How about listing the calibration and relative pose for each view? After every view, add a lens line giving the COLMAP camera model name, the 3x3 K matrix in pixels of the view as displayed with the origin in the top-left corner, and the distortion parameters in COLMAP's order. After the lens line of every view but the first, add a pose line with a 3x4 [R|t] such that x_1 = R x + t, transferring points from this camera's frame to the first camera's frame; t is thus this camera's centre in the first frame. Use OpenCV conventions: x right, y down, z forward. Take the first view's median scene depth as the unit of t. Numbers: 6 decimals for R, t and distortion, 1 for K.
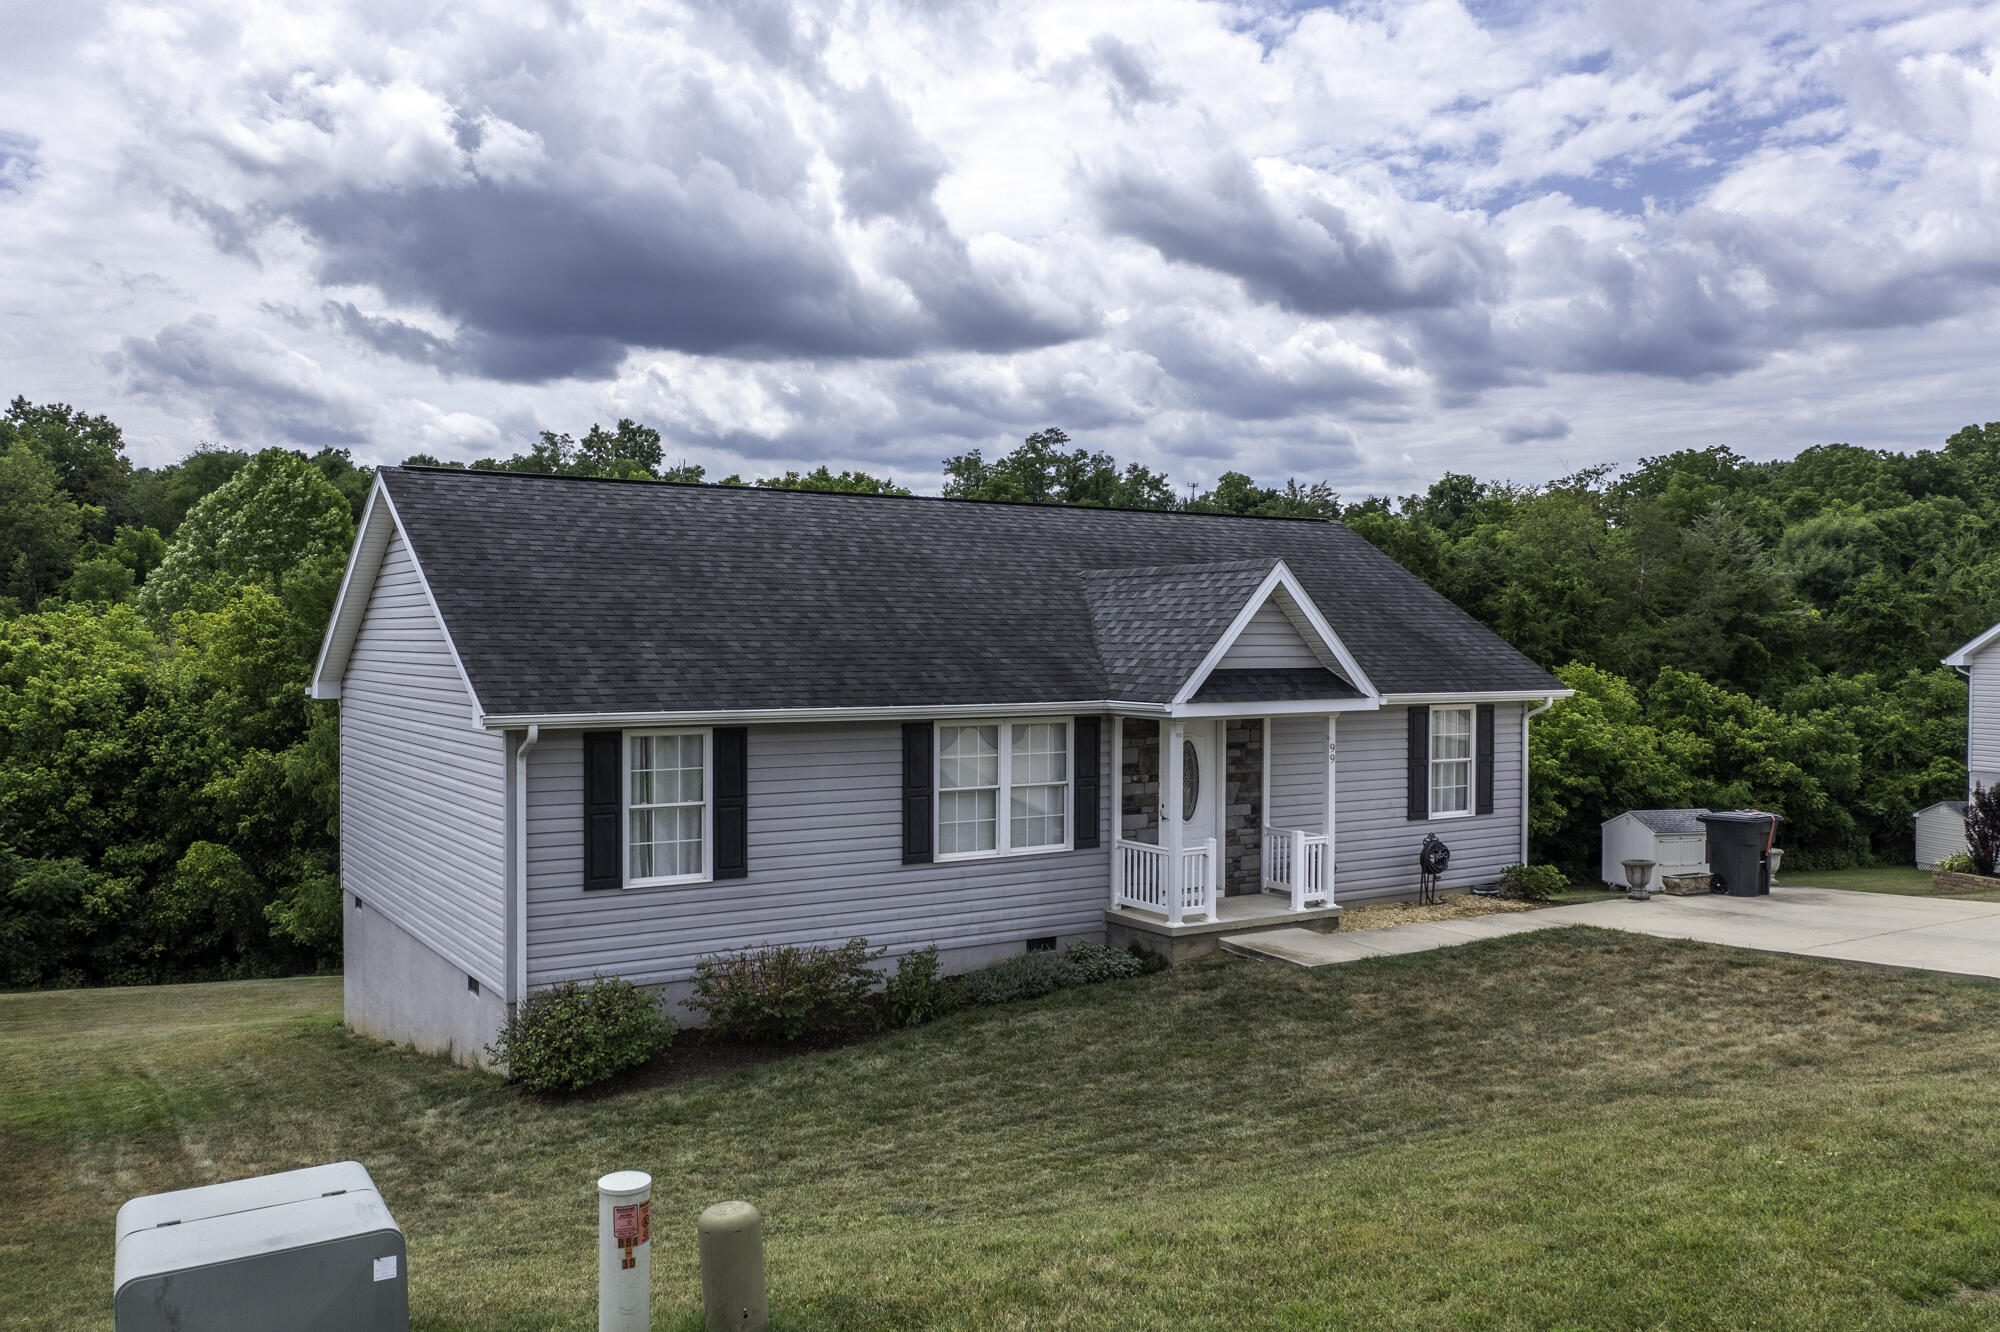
lens RADIAL K [[1583.8, 0, 981.3], [0, 1583.8, 649.9], [0, 0, 1]] dist [-0.011213, 0.025203]
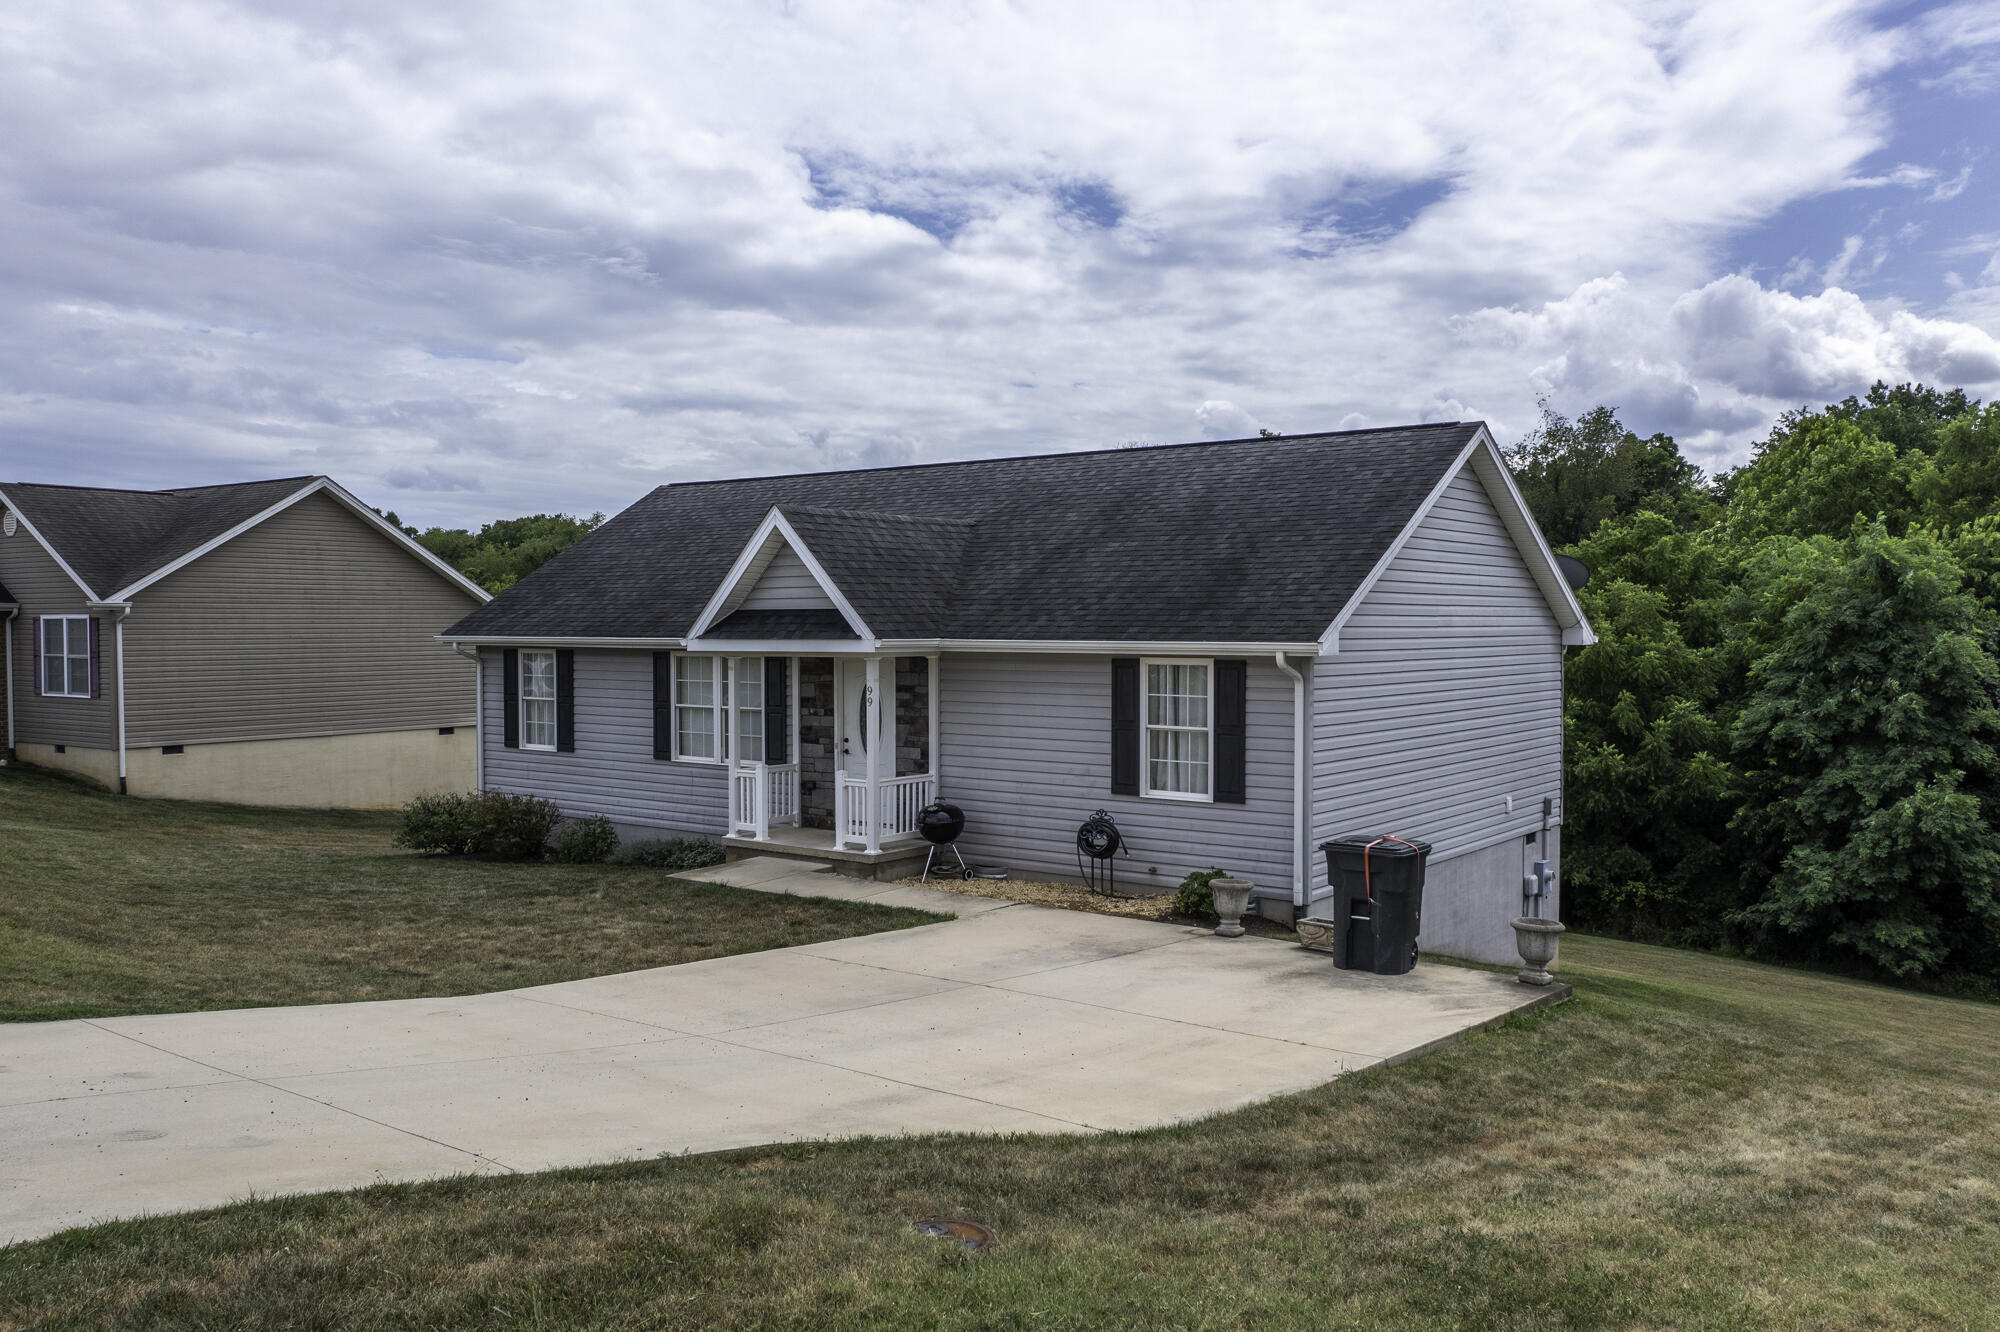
lens RADIAL K [[1583.8, 0, 993.2], [0, 1583.8, 673.0], [0, 0, 1]] dist [-0.011213, 0.025203]
pose [[0.351187, 0.036021, -0.935612, 1.174873], [0.003095, 0.999210, 0.039631, 0.011948], [0.936300, -0.016813, 0.350798, 0.738139]]
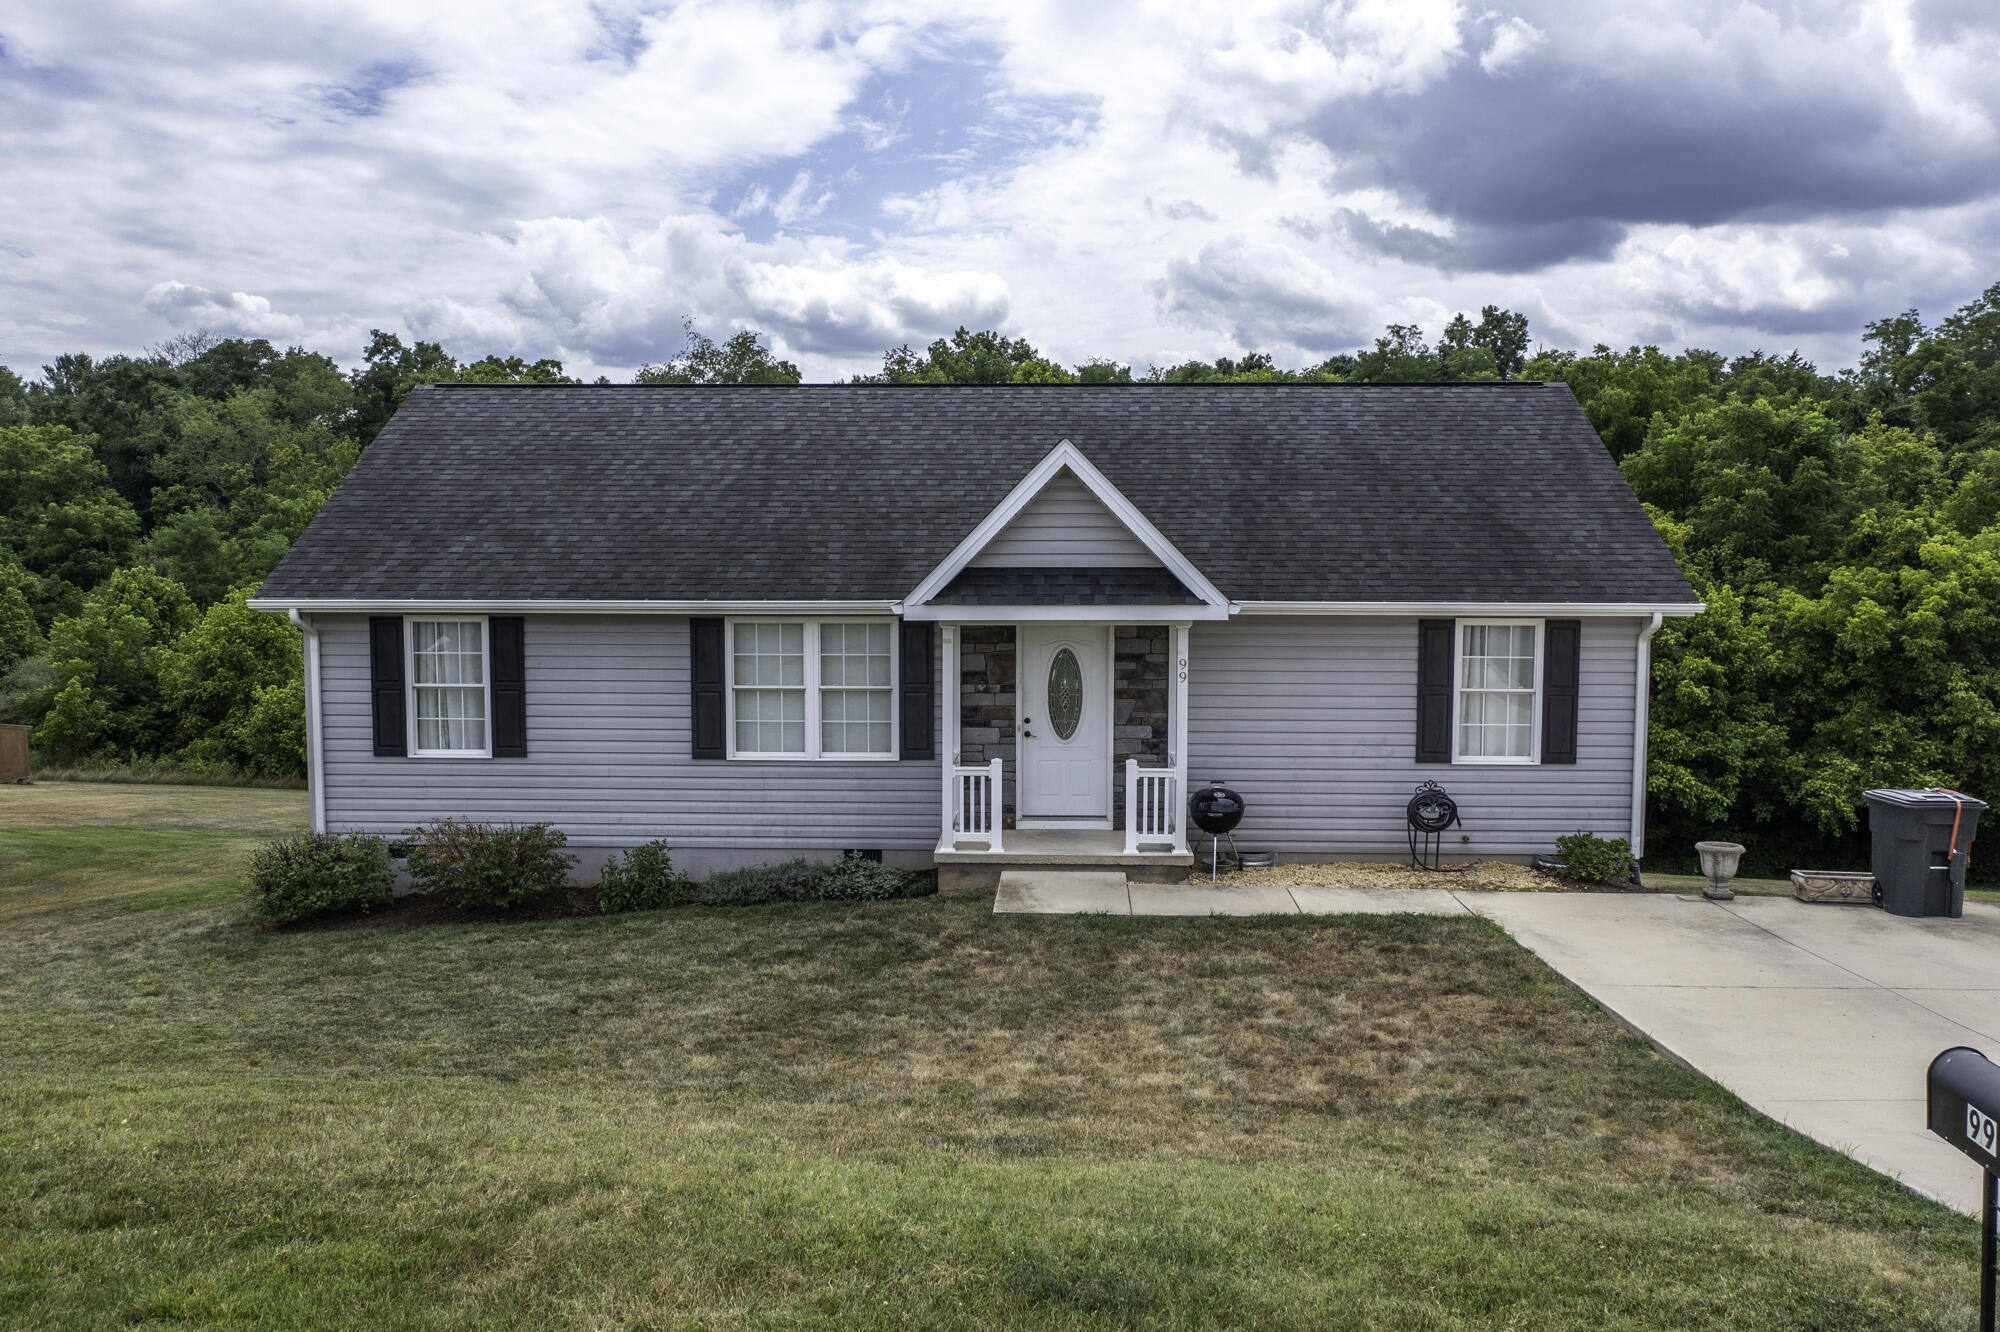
lens RADIAL K [[1583.8, 0, 1003.4], [0, 1583.8, 649.1], [0, 0, 1]] dist [-0.011213, 0.025203]
pose [[0.826928, 0.040332, -0.560860, 0.616999], [-0.004004, 0.997821, 0.065851, -0.000263], [0.562294, -0.052208, 0.825288, 0.265747]]
